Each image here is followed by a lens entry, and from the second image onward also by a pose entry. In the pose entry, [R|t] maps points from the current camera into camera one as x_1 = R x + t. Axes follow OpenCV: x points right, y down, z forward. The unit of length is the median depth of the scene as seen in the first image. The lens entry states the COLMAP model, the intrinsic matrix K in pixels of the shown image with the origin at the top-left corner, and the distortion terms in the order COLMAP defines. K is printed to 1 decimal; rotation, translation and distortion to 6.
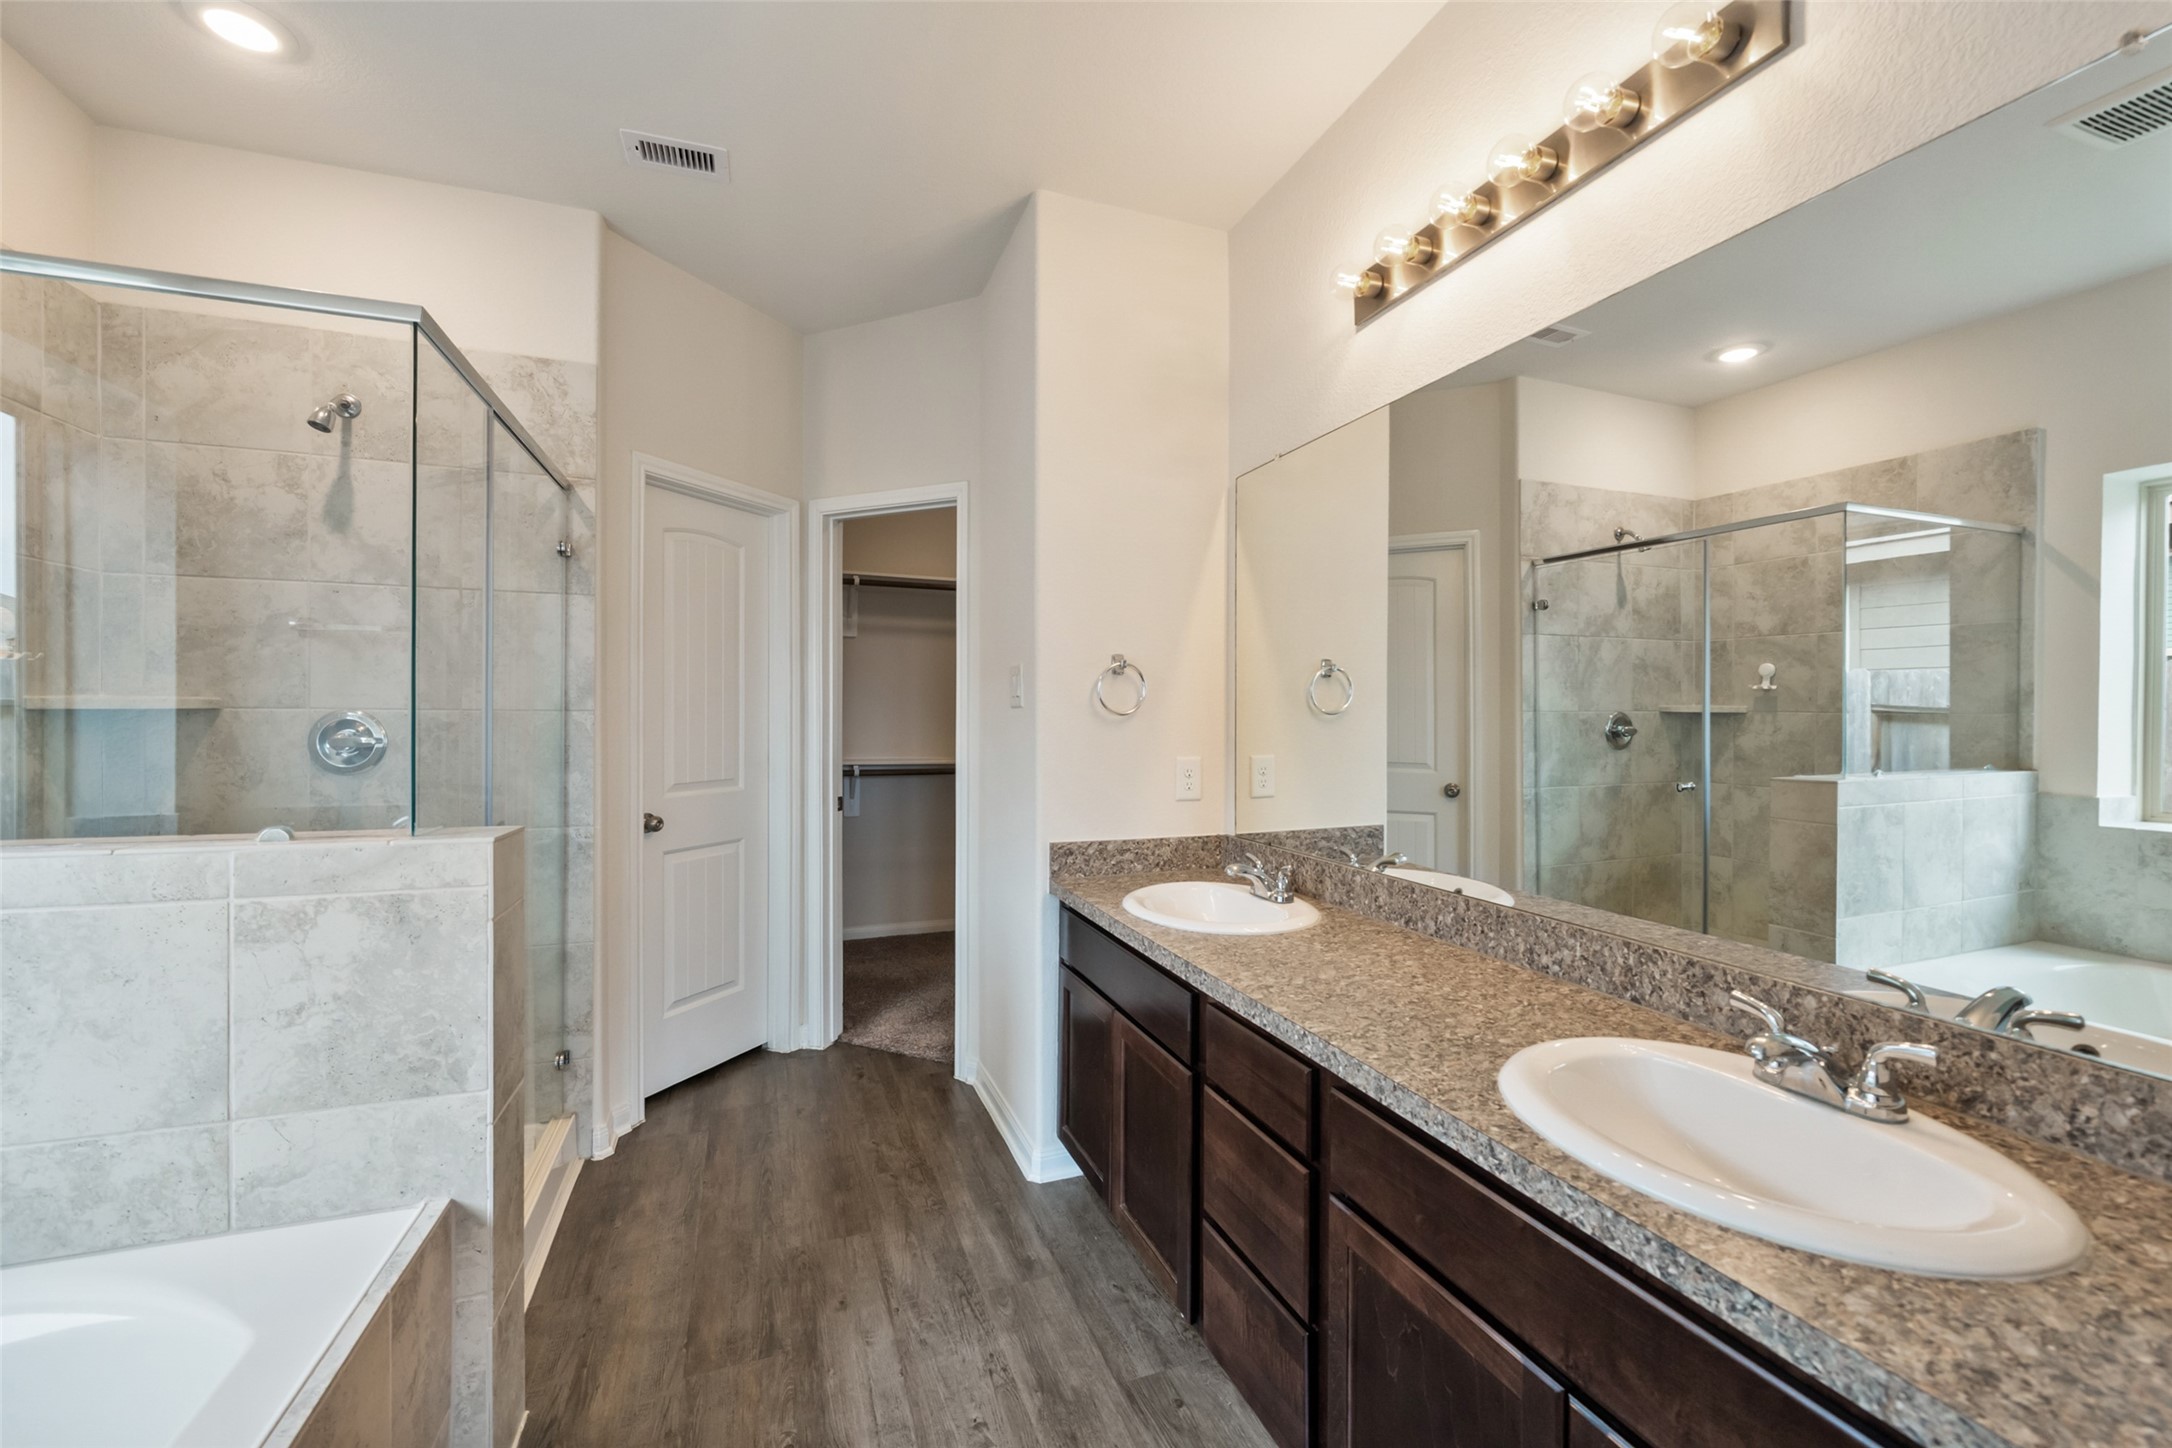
lens RADIAL K [[876.1, 0, 1084.7], [0, 876.1, 719.5], [0, 0, 1]] dist [-0.000741, -0.000164]
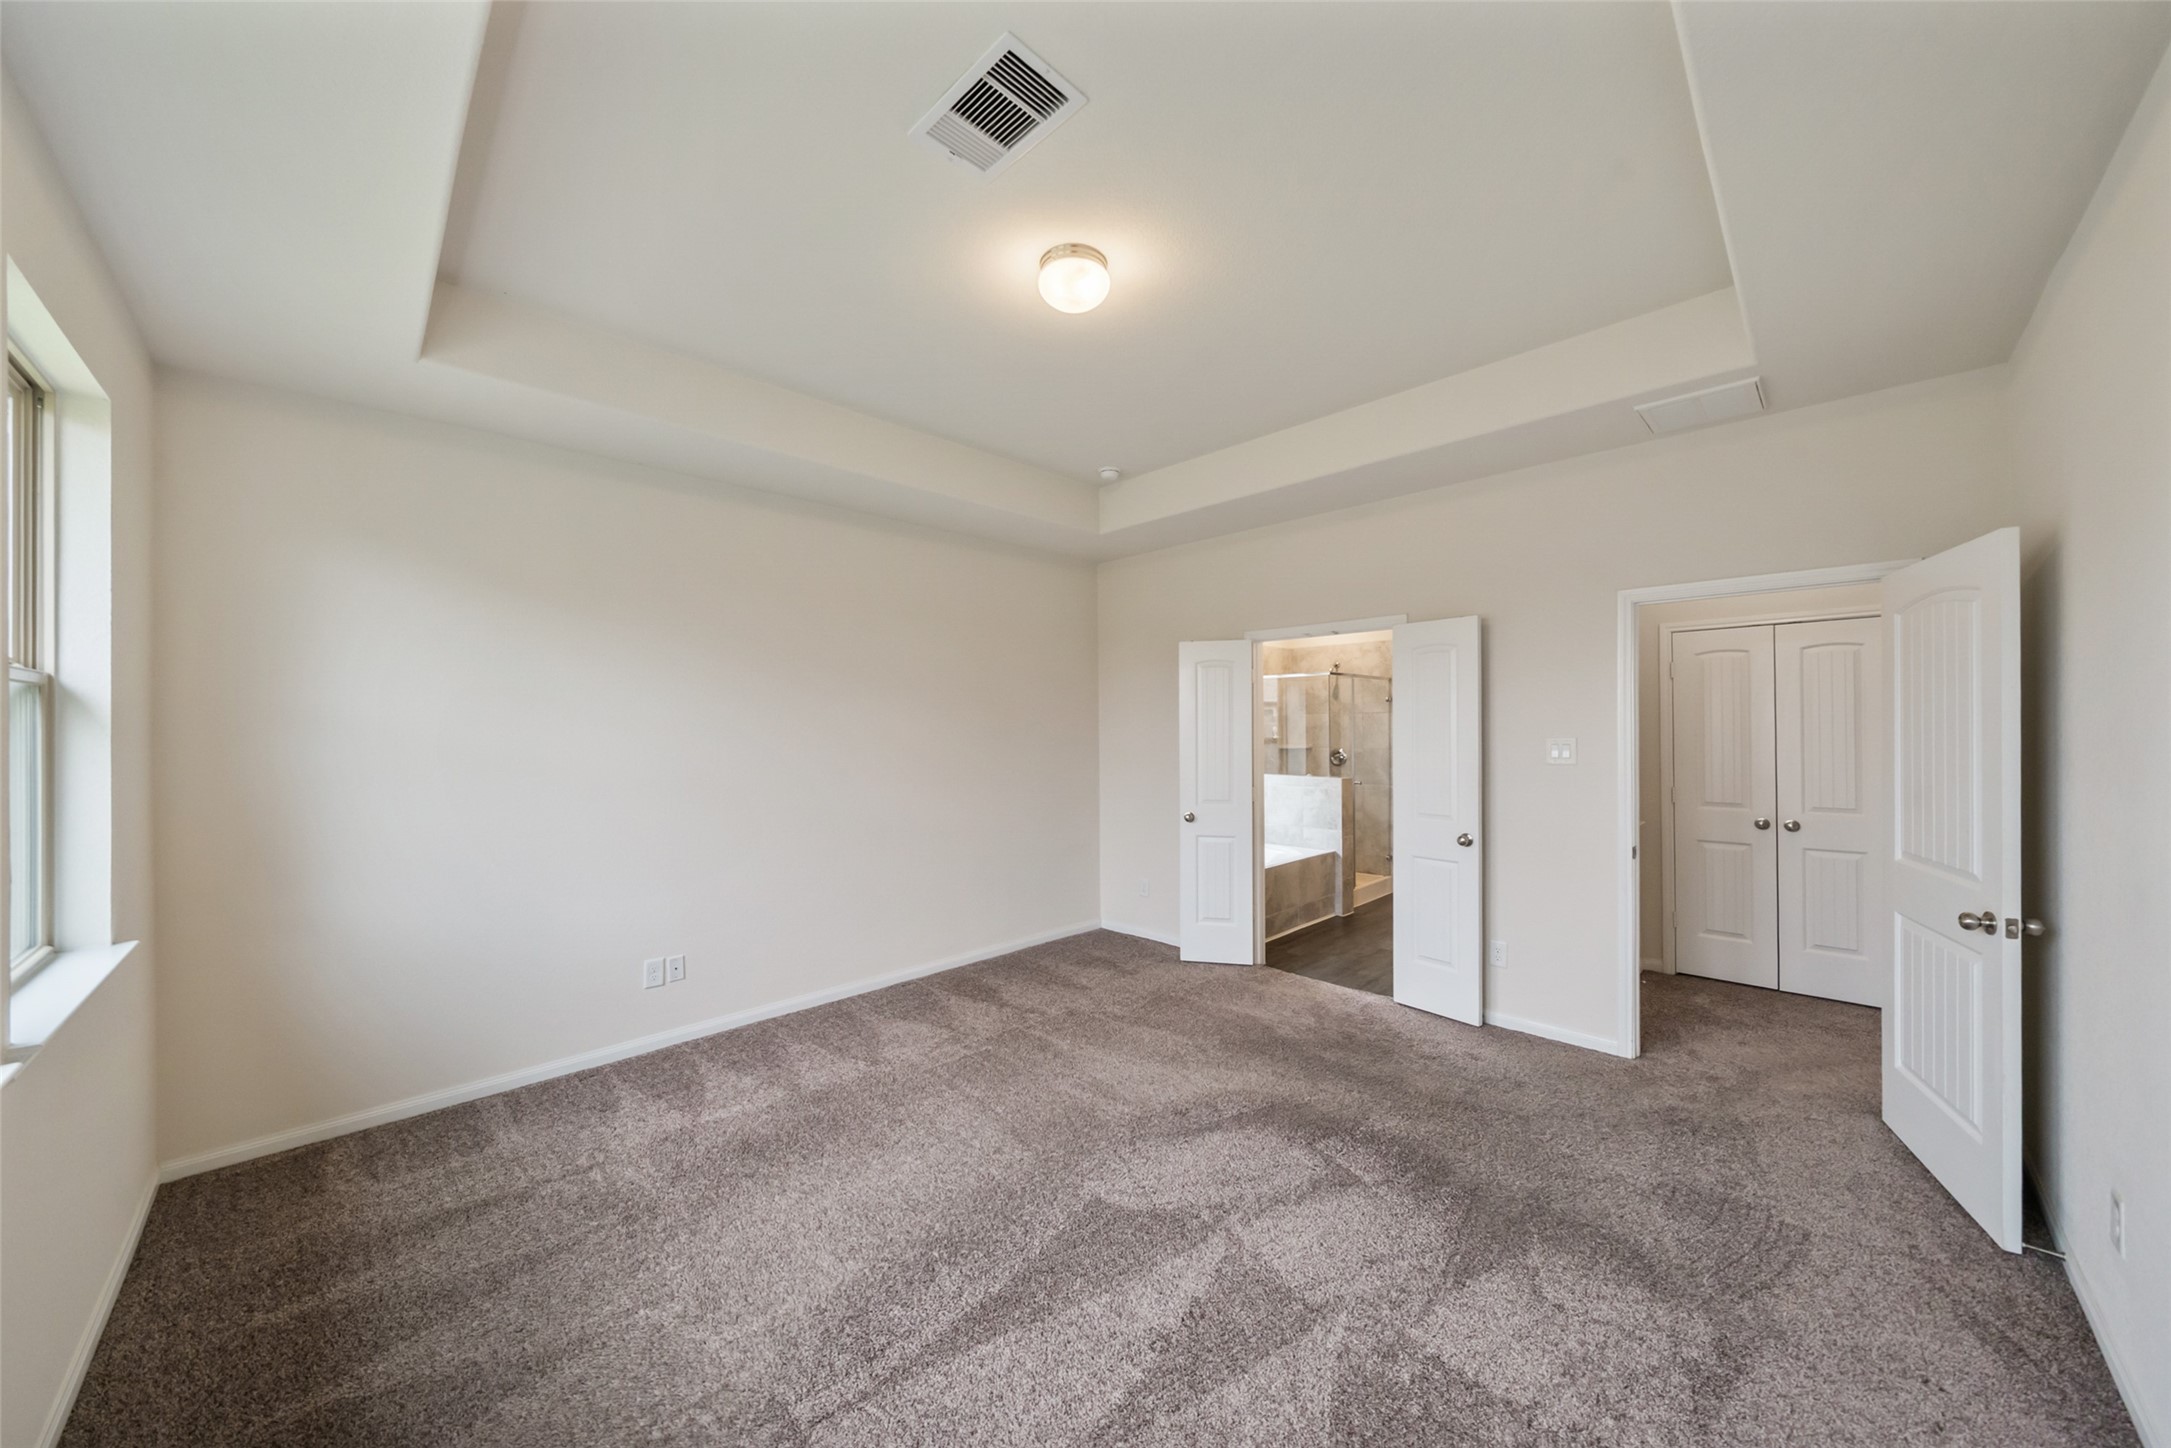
lens RADIAL K [[751.0, 0, 1087.7], [0, 751.0, 720.7], [0, 0, 1]] dist [-0.006470, 0.000168]
pose [[0.424182, -0.015785, -0.905439, 1.881573], [-0.006953, 0.999762, -0.020686, -0.071056], [0.905550, 0.015070, 0.423971, -1.543541]]
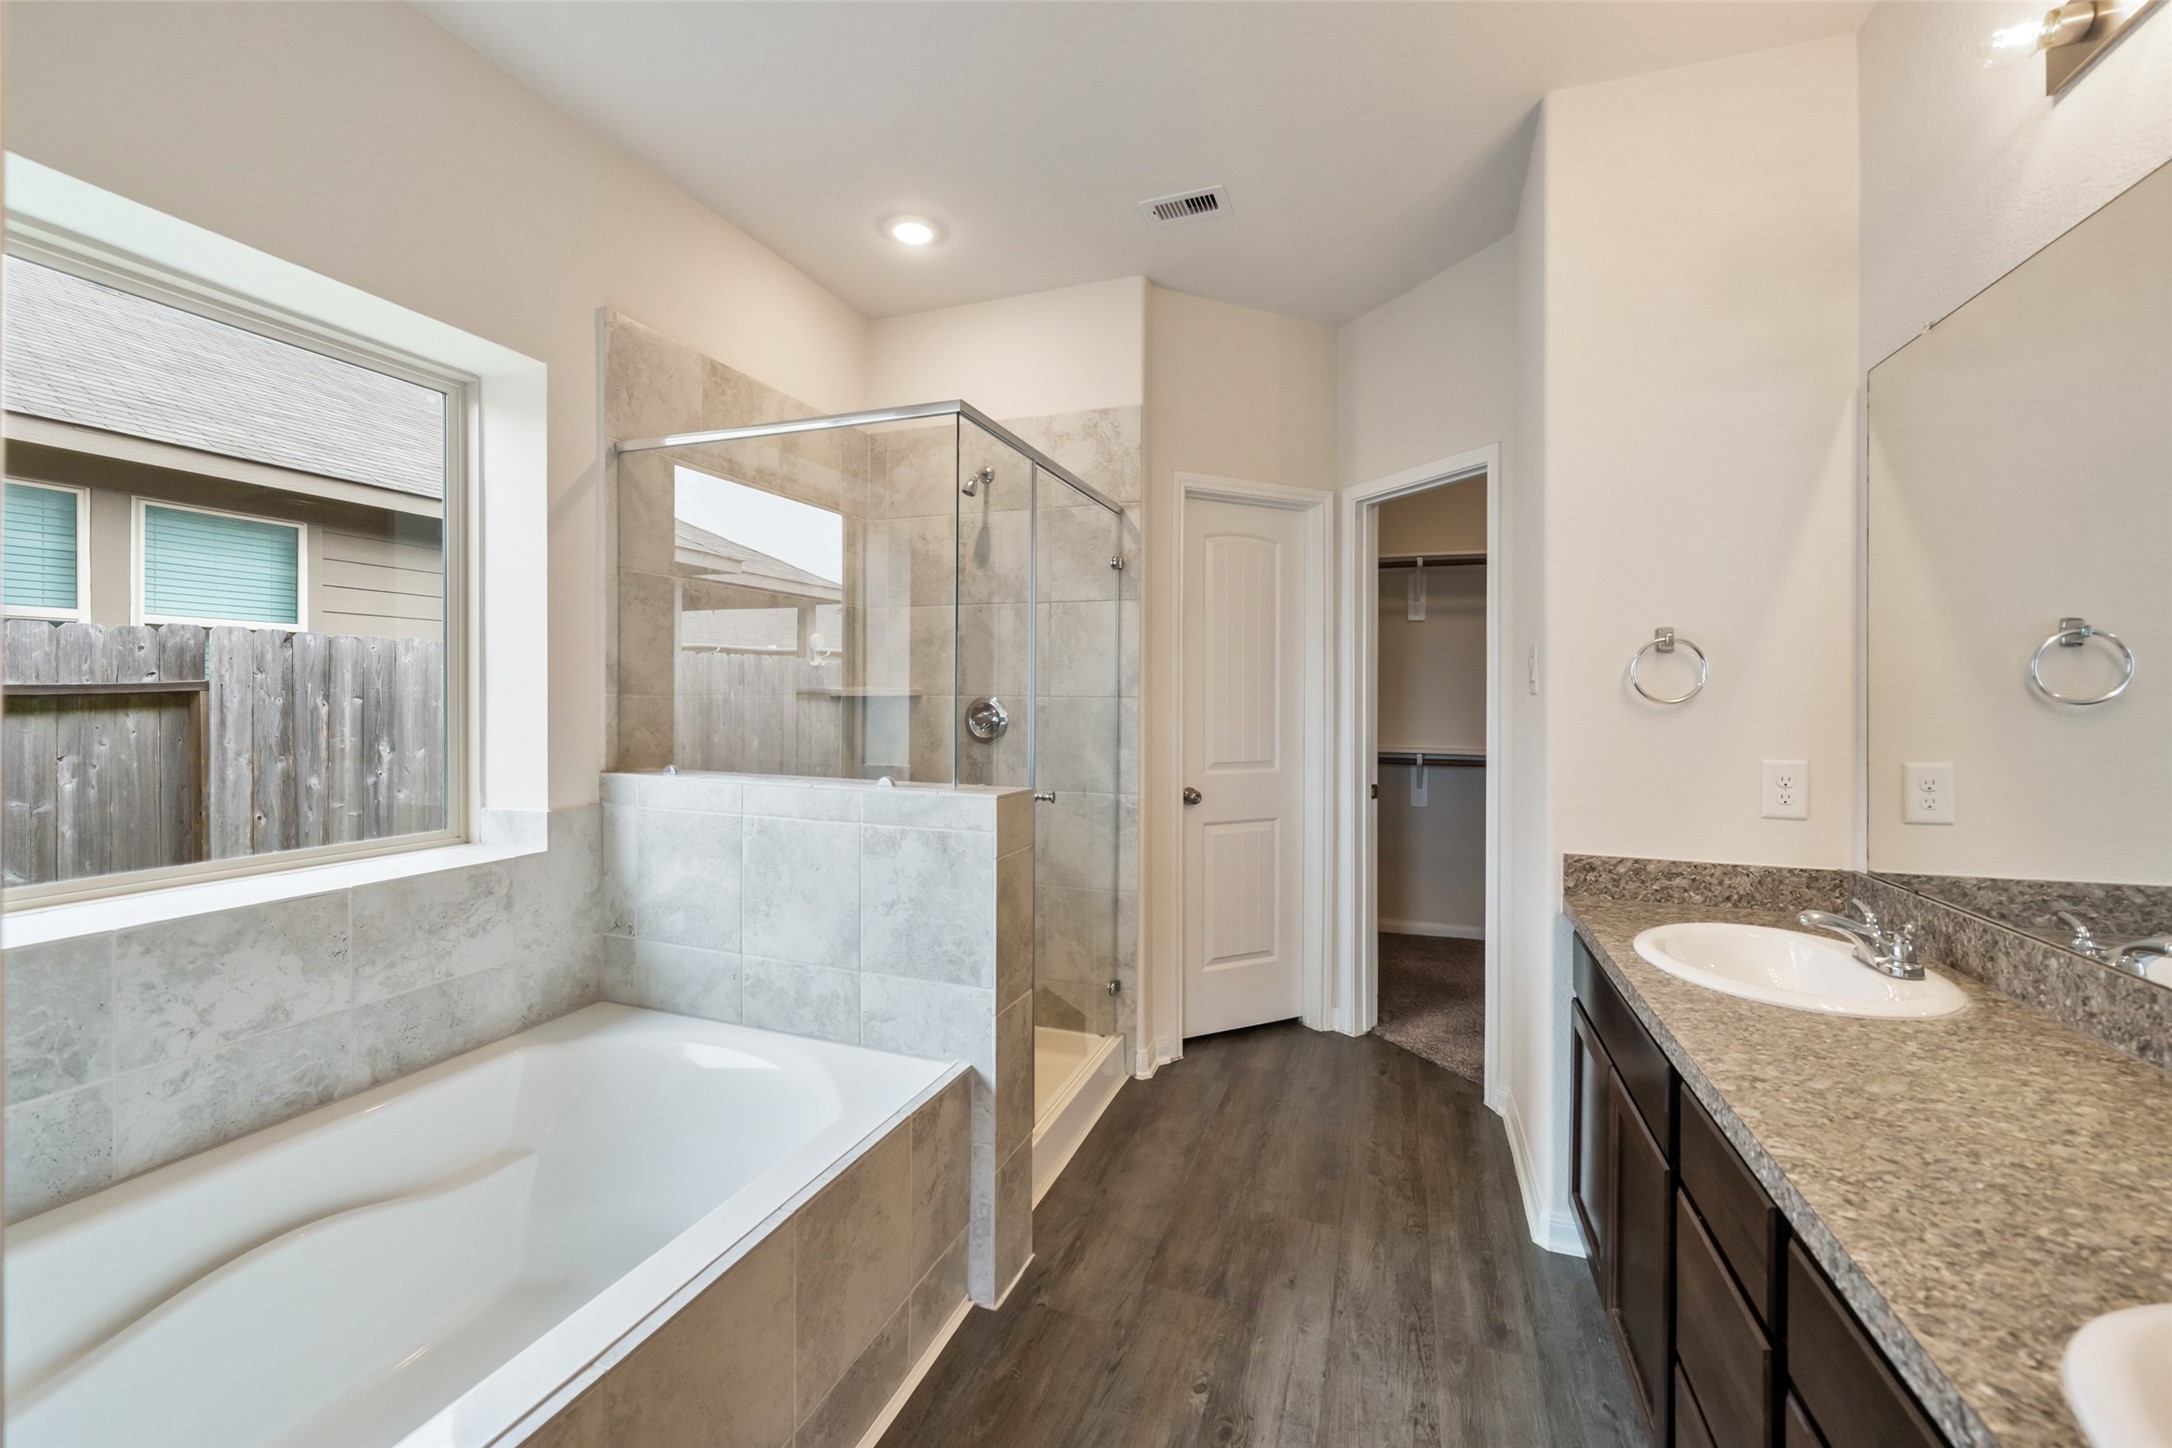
lens RADIAL K [[877.9, 0, 1091.8], [0, 877.9, 699.6], [0, 0, 1]] dist [-0.001980, 0.000467]
pose [[0.765411, 0.002650, -0.643536, 0.199873], [-0.006903, 0.999968, -0.004093, -0.001894], [0.643505, 0.007575, 0.765405, 0.069248]]
